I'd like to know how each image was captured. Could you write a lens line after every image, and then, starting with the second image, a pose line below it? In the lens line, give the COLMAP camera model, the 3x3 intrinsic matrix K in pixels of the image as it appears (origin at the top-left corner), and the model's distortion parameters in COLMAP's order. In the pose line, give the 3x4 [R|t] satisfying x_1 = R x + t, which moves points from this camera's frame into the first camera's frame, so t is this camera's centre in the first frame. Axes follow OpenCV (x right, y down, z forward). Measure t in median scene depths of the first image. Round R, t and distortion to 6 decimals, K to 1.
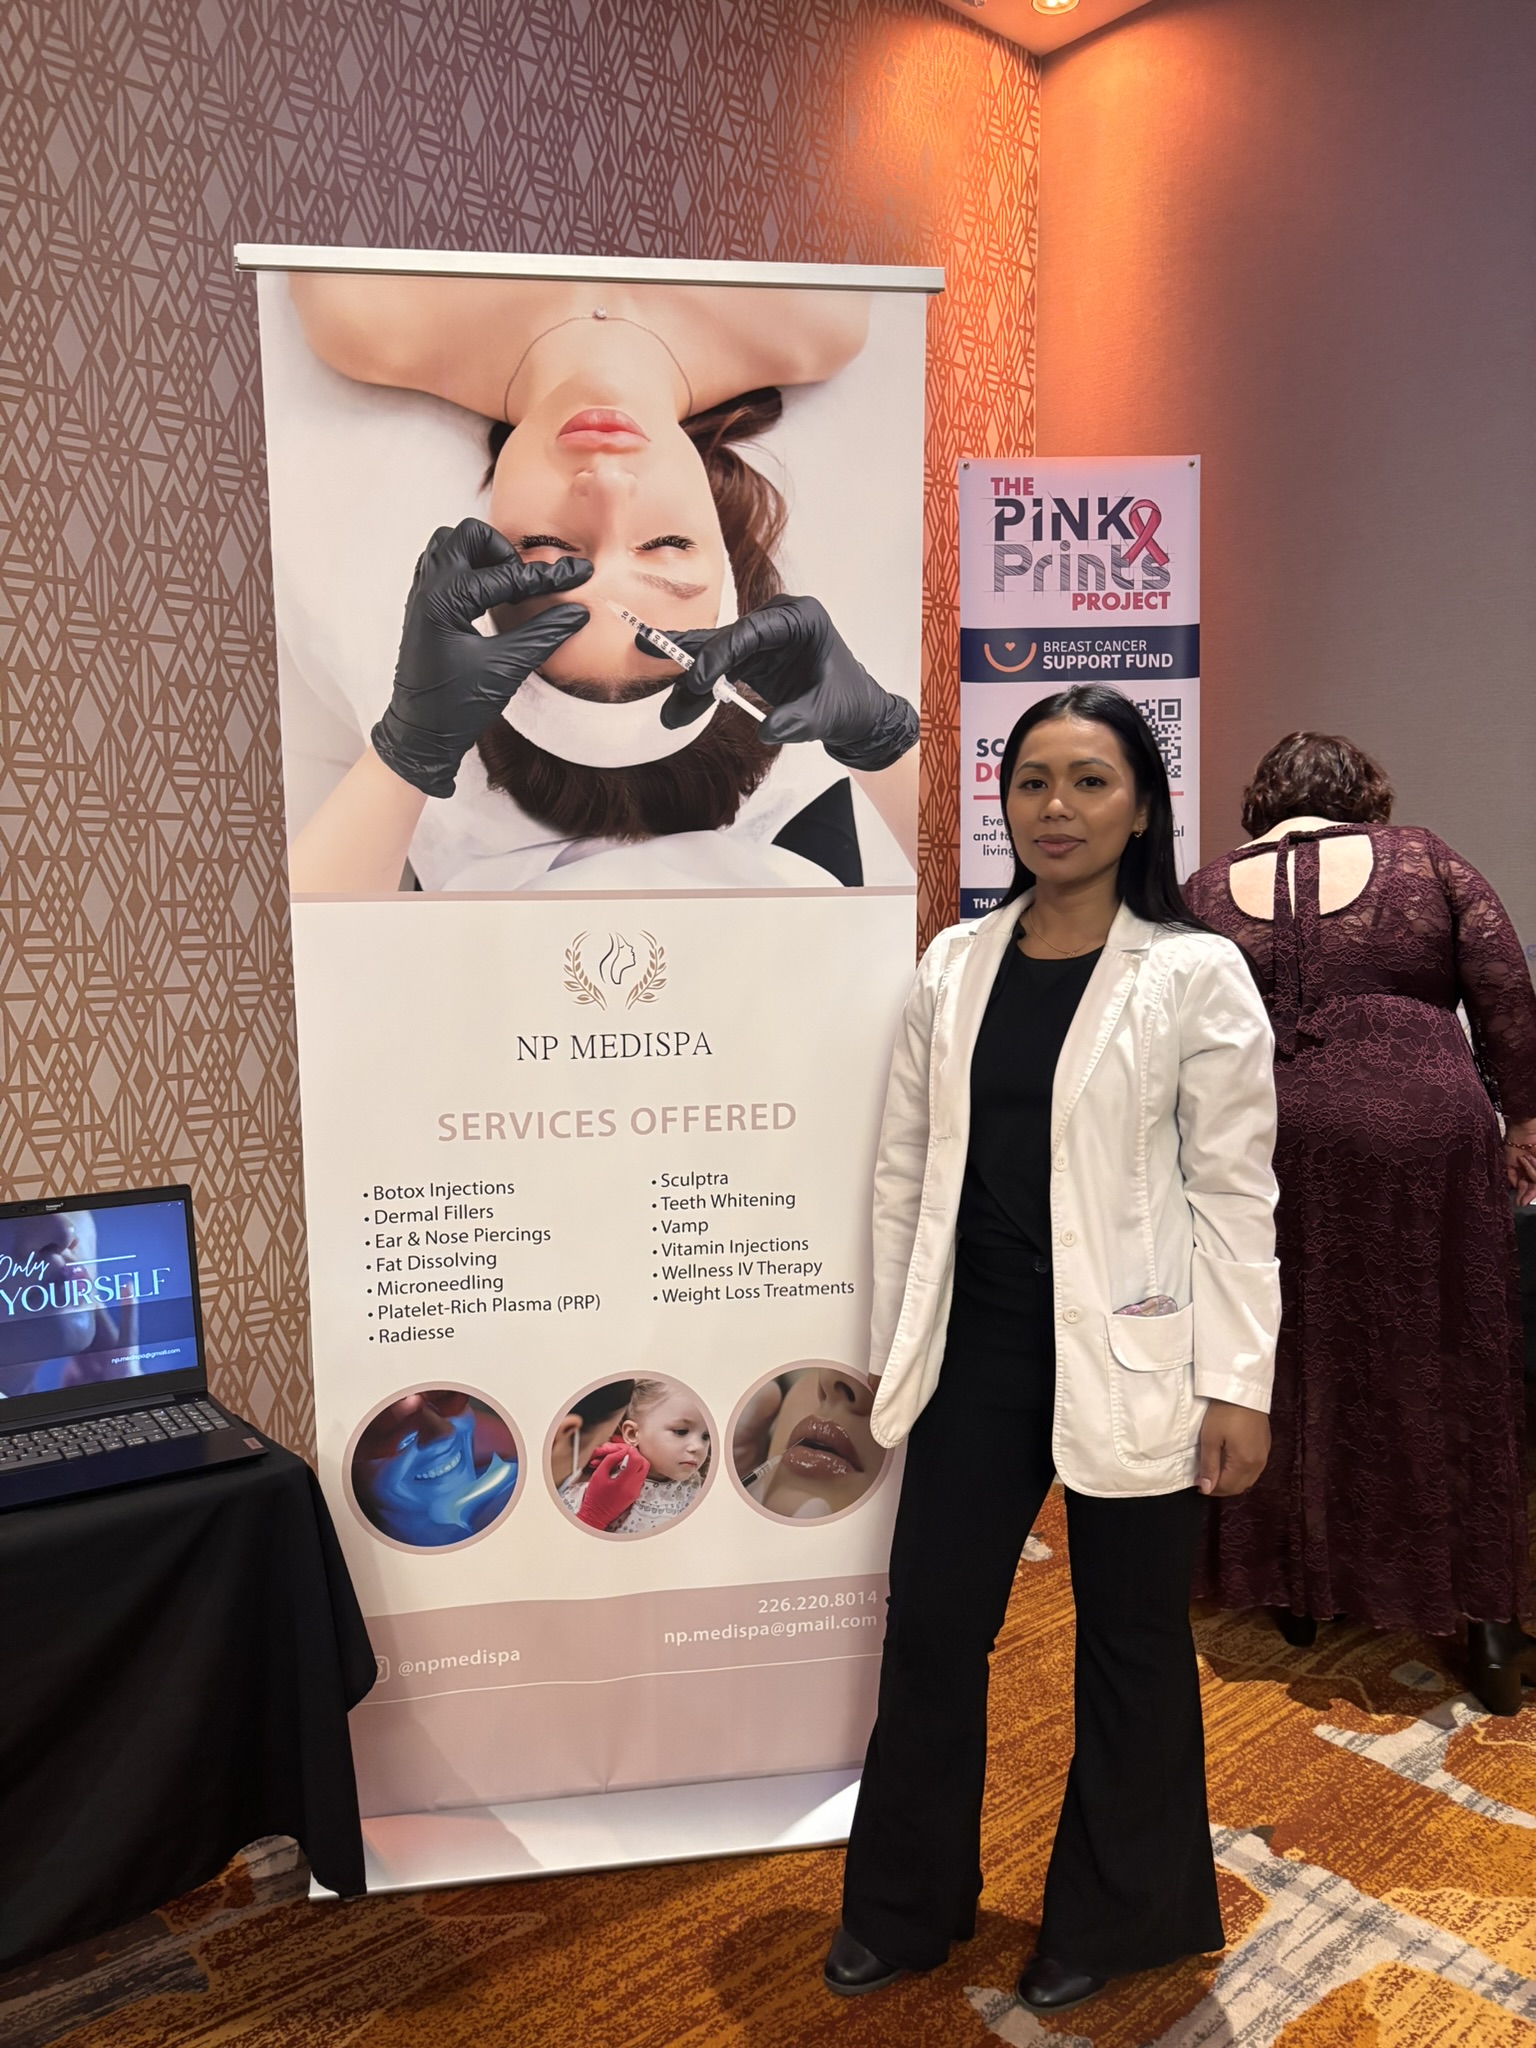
lens RADIAL K [[1540.0, 0, 762.5], [0, 1540.0, 1031.8], [0, 0, 1]] dist [0.043634, -0.011903]
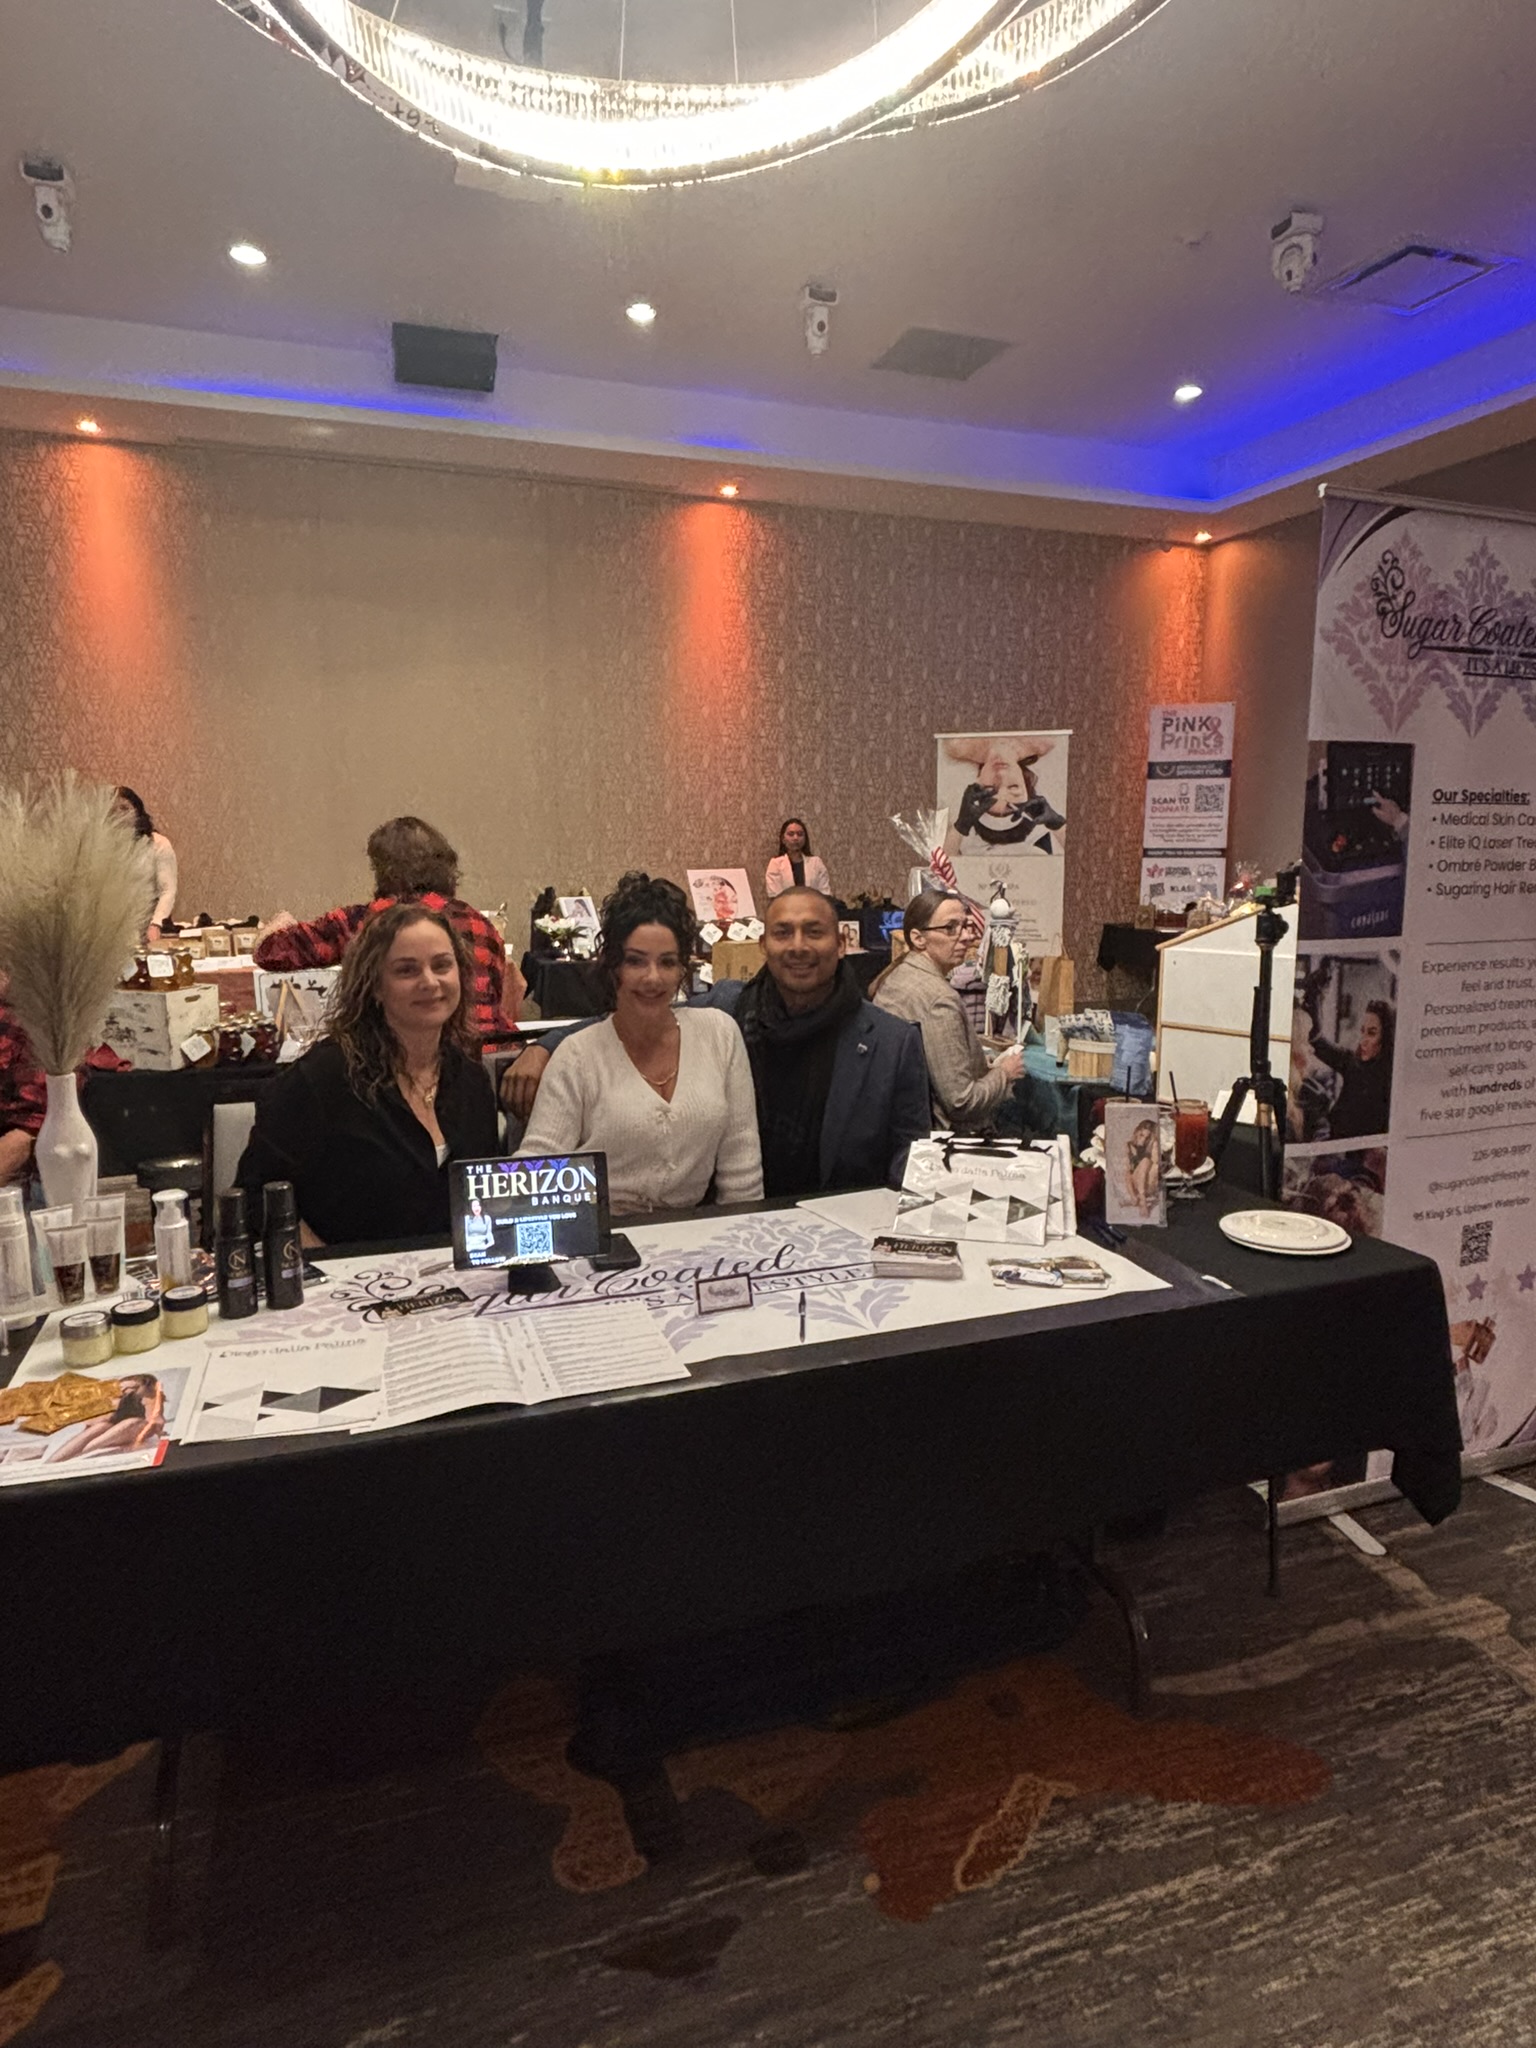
lens RADIAL K [[1188.2, 0, 761.1], [0, 1188.2, 1023.1], [0, 0, 1]] dist [0.002256, 0.000078]
pose [[0.918337, 0.068543, -0.389820, 0.740465], [-0.037090, 0.995460, 0.087657, 0.144944], [0.394059, -0.066040, 0.916710, -2.906698]]
